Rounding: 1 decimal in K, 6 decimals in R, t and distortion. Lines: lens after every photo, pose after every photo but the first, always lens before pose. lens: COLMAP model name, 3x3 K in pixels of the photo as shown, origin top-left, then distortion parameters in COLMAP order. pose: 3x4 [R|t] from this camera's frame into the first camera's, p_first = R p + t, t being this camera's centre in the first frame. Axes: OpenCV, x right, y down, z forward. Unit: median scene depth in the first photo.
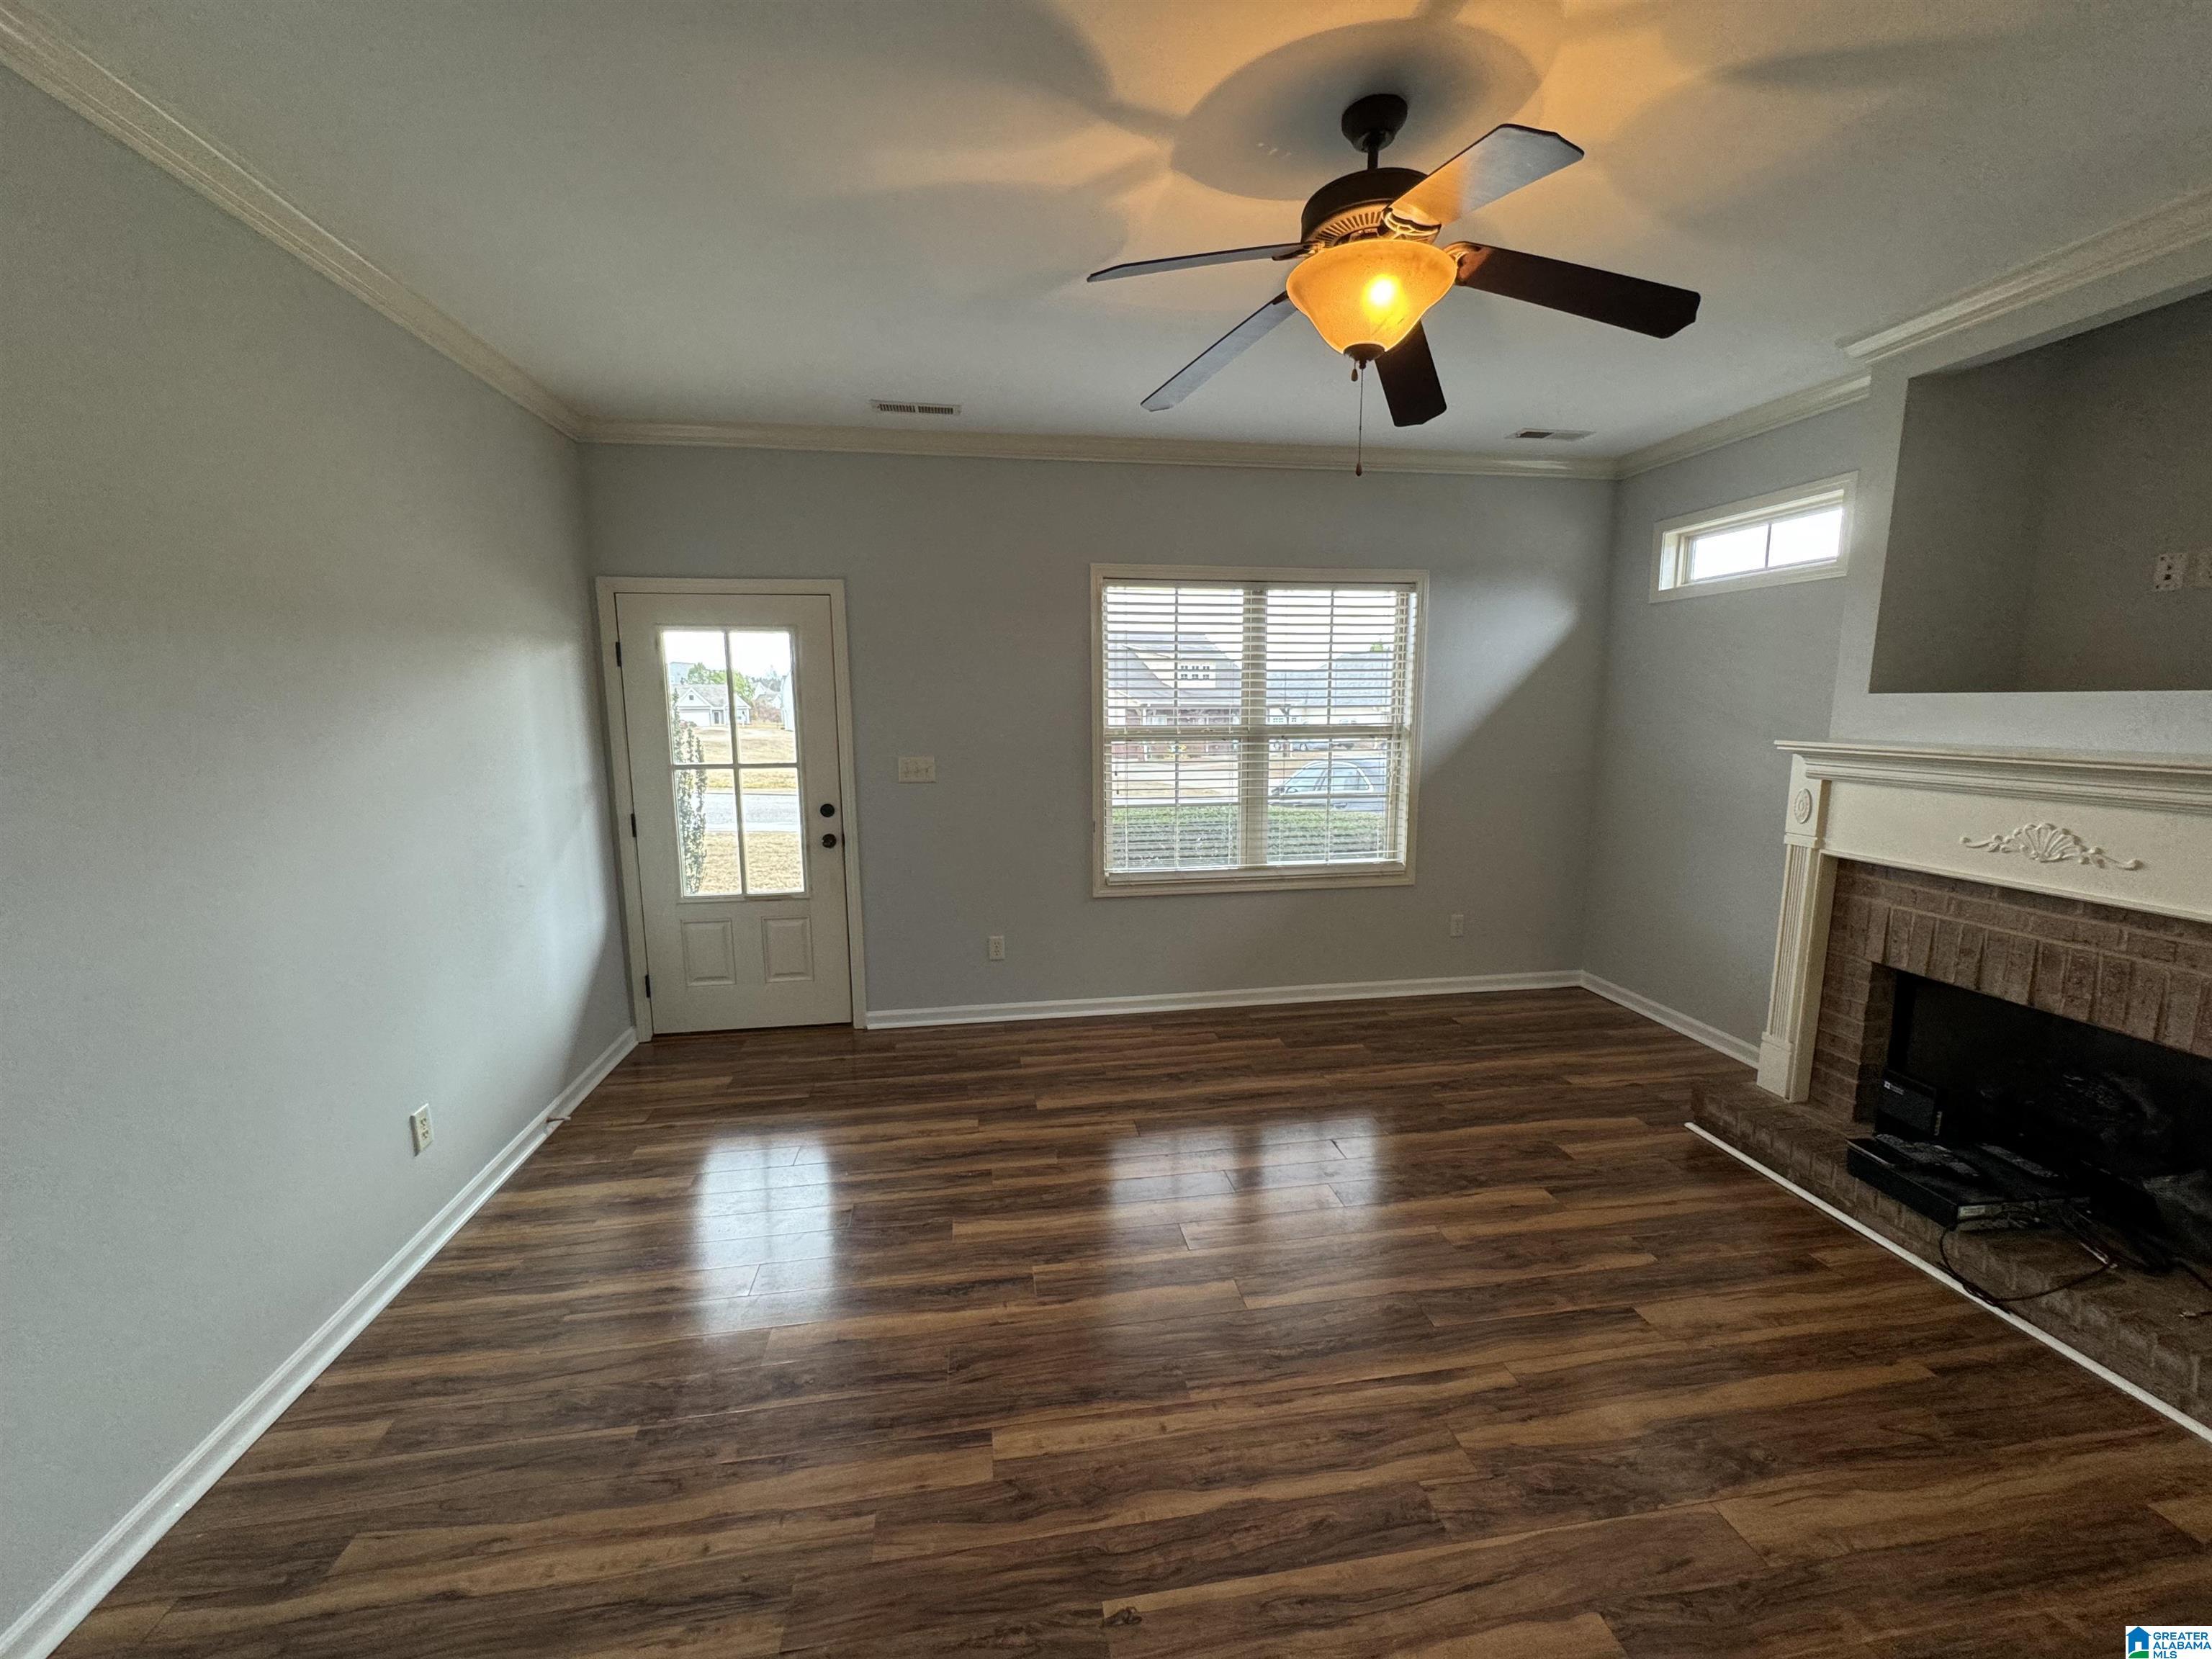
lens RADIAL K [[881.1, 0, 1112.6], [0, 881.1, 828.3], [0, 0, 1]] dist [-0.001364, 0.000094]
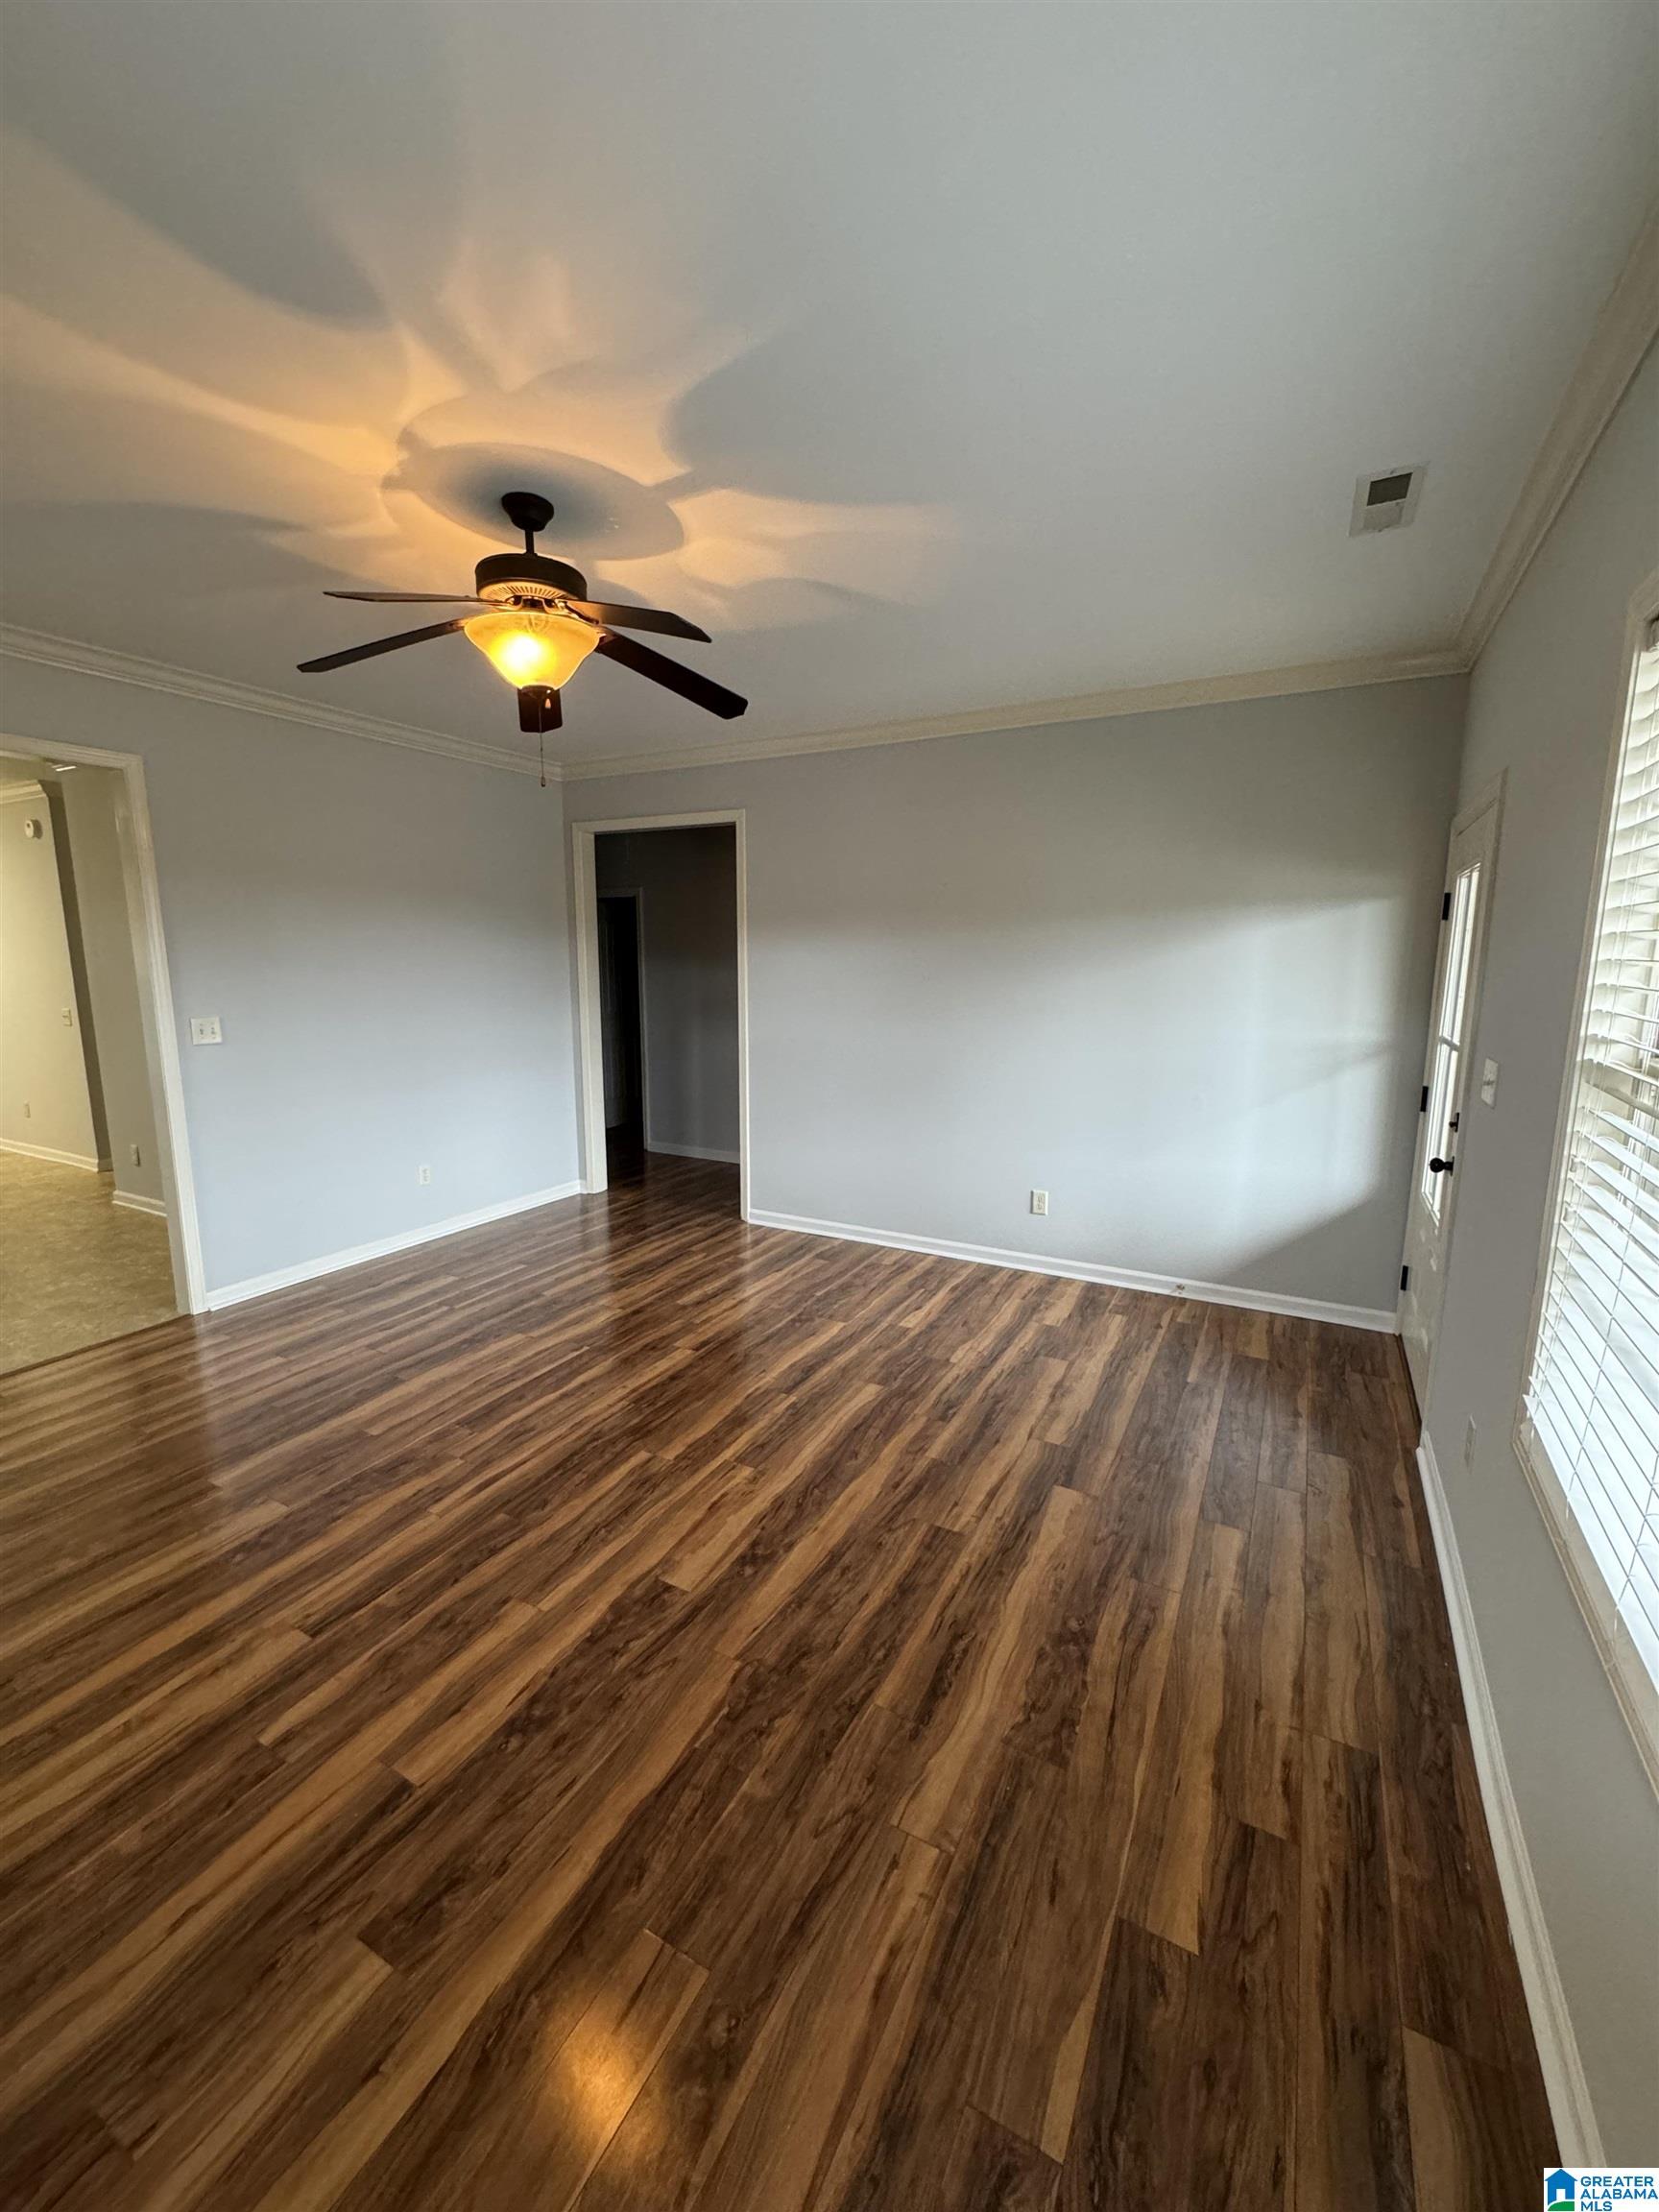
lens RADIAL K [[881.1, 0, 834.9], [0, 881.1, 1102.1], [0, 0, 1]] dist [-0.001364, 0.000094]
pose [[-0.607007, 0.132487, -0.783575, 0.731737], [-0.114475, 0.961145, 0.251190, -0.223625], [0.786408, 0.242174, -0.568255, 1.466672]]
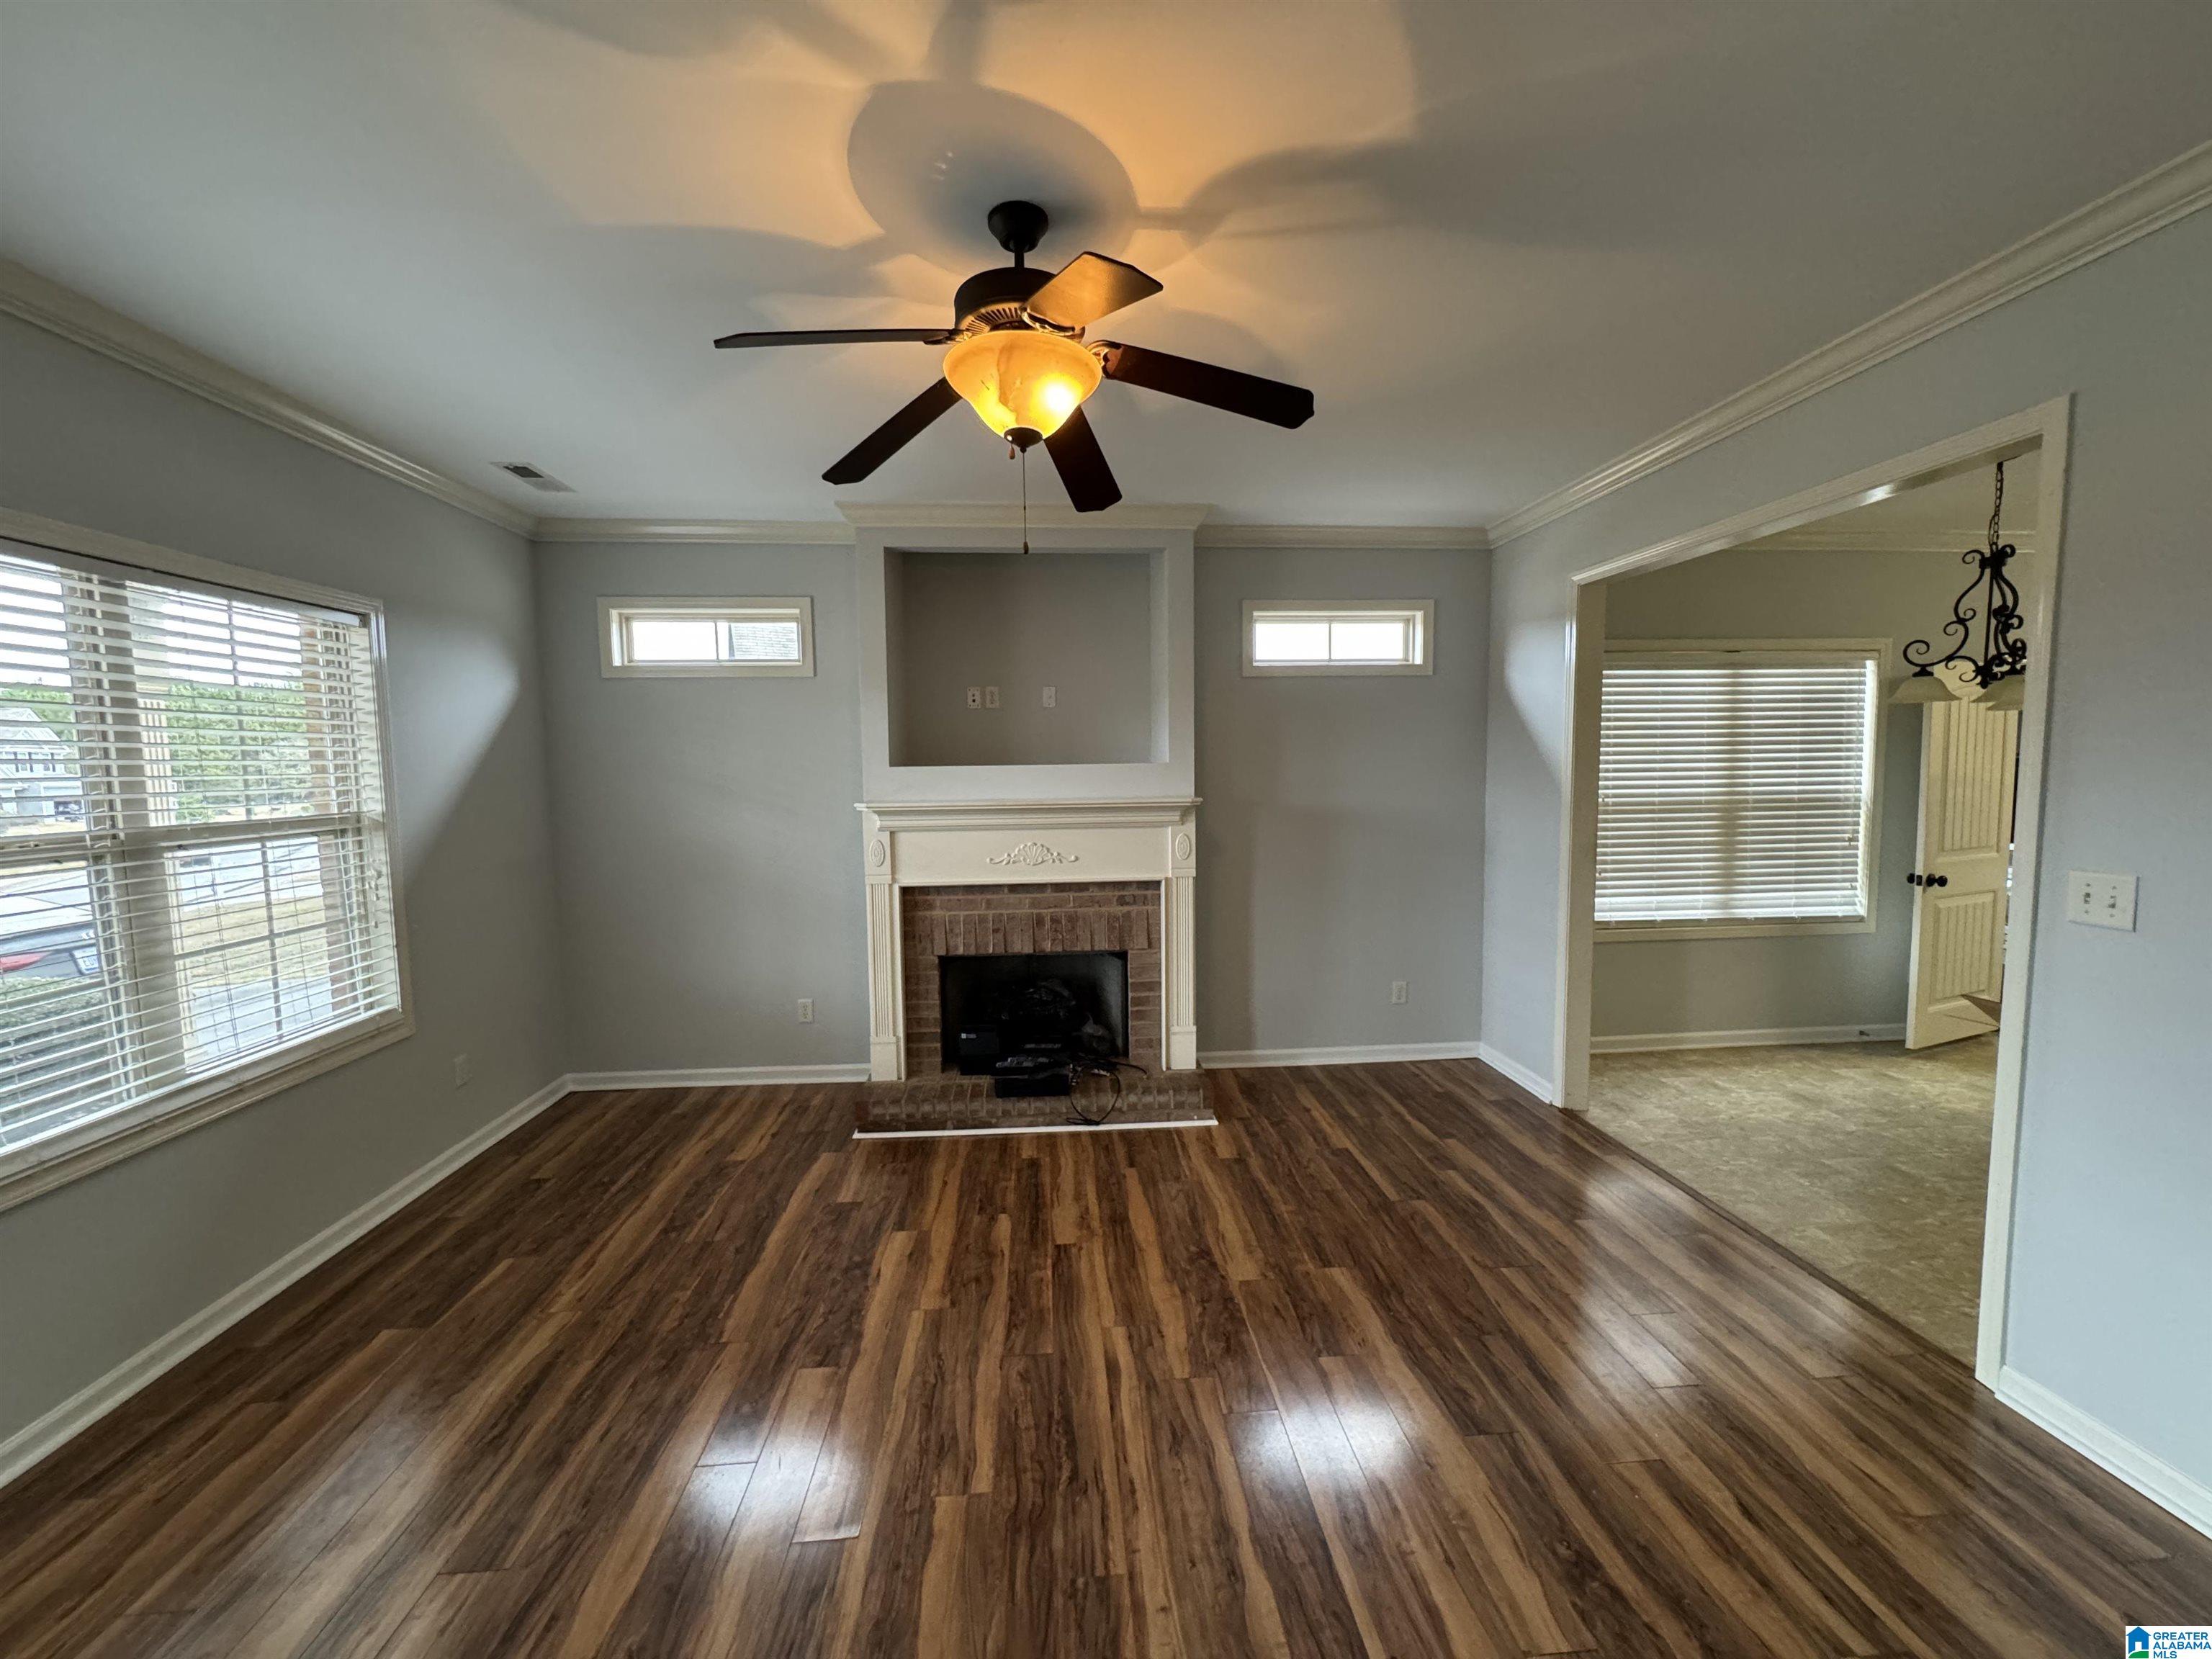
lens RADIAL K [[881.1, 0, 1107.5], [0, 881.1, 824.7], [0, 0, 1]] dist [-0.001364, 0.000094]
pose [[0.083960, -0.065028, 0.994345, -0.511784], [0.154192, 0.986697, 0.051508, -0.087698], [-0.984467, 0.148996, 0.092869, 0.583629]]
